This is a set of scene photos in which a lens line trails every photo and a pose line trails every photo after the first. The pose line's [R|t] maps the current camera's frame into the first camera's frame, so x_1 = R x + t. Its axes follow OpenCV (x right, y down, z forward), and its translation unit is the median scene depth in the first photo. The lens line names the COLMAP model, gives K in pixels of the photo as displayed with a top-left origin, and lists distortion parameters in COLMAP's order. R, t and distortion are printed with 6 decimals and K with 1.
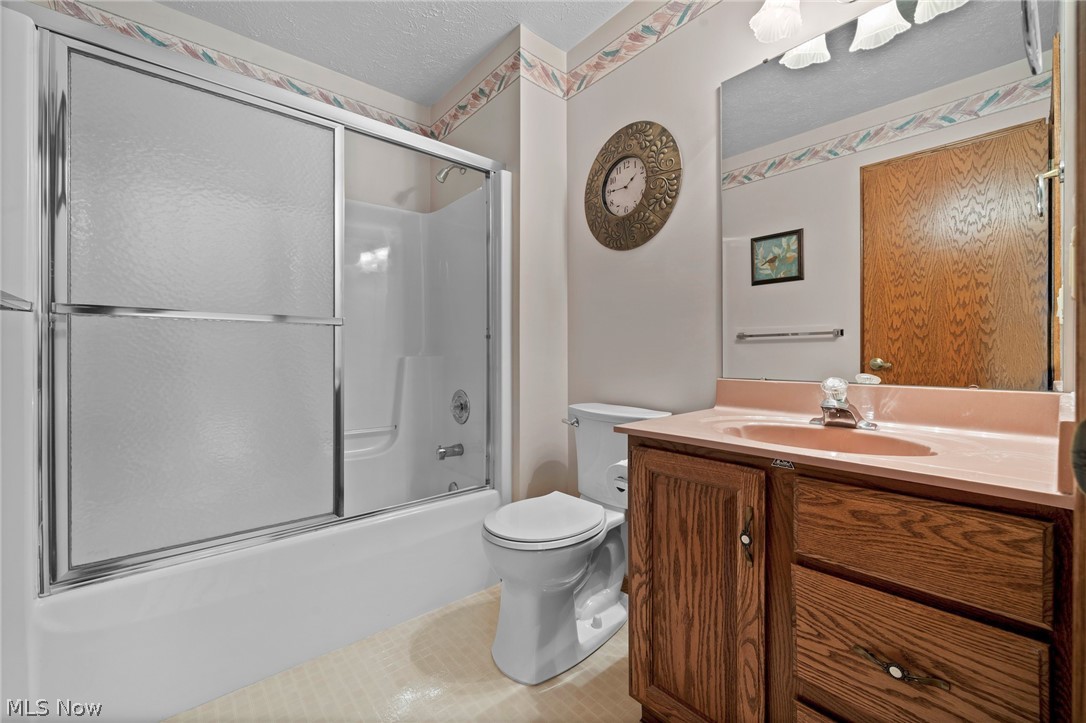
lens RADIAL K [[452.4, 0, 543.5], [0, 452.4, 359.5], [0, 0, 1]] dist [0.000831, -0.000234]
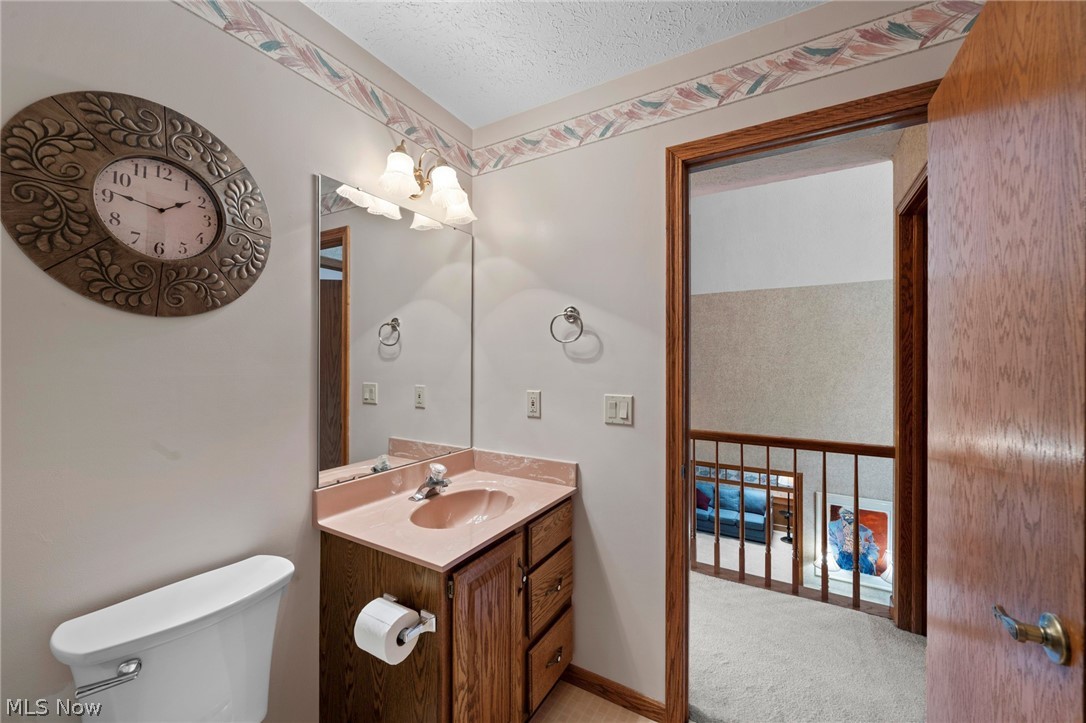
lens RADIAL K [[418.6, 0, 540.3], [0, 418.6, 362.2], [0, 0, 1]] dist [-0.000245, -0.000013]
pose [[-0.323906, 0.001699, 0.946088, -0.511798], [0.002808, 0.999996, -0.000835, -0.193058], [-0.946085, 0.002386, -0.323909, 0.752300]]
